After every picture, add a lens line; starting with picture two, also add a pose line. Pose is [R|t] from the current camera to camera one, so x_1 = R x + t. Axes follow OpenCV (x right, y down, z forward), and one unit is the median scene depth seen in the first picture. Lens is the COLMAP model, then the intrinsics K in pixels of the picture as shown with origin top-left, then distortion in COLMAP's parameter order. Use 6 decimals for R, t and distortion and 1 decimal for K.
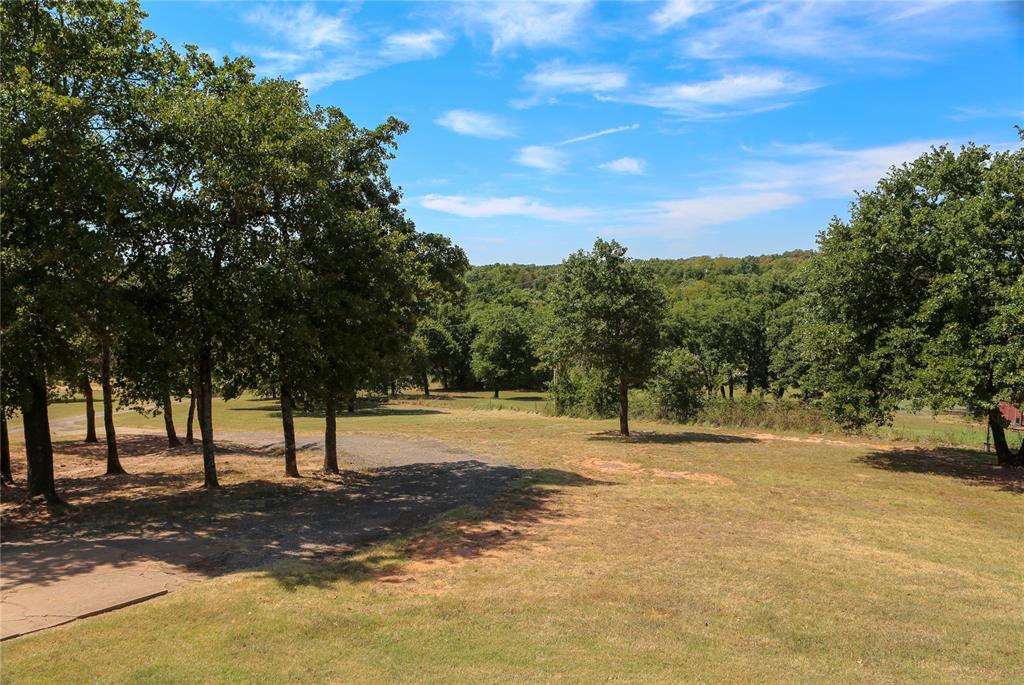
lens RADIAL K [[713.3, 0, 512.0], [0, 713.3, 342.5], [0, 0, 1]] dist [-0.003031, -0.000015]
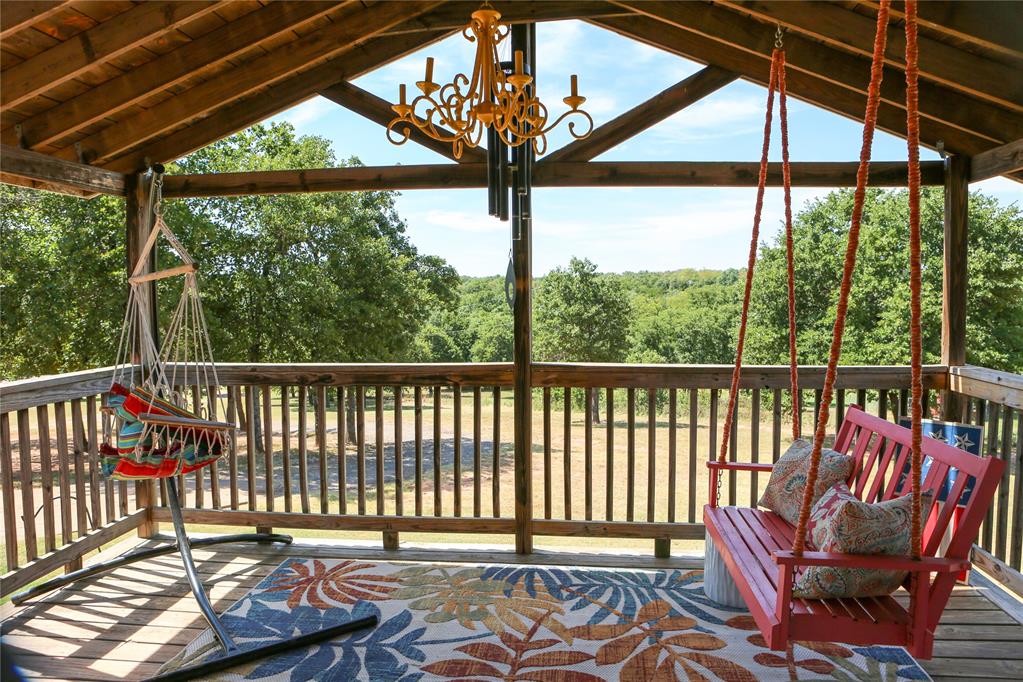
lens RADIAL K [[712.6, 0, 511.5], [0, 712.6, 341.0], [0, 0, 1]] dist [-0.003031, -0.000015]
pose [[0.999921, 0.000528, -0.012561, 0.044652], [-0.000727, 0.999875, -0.015794, 0.017481], [0.012551, 0.015802, 0.999796, -0.247751]]
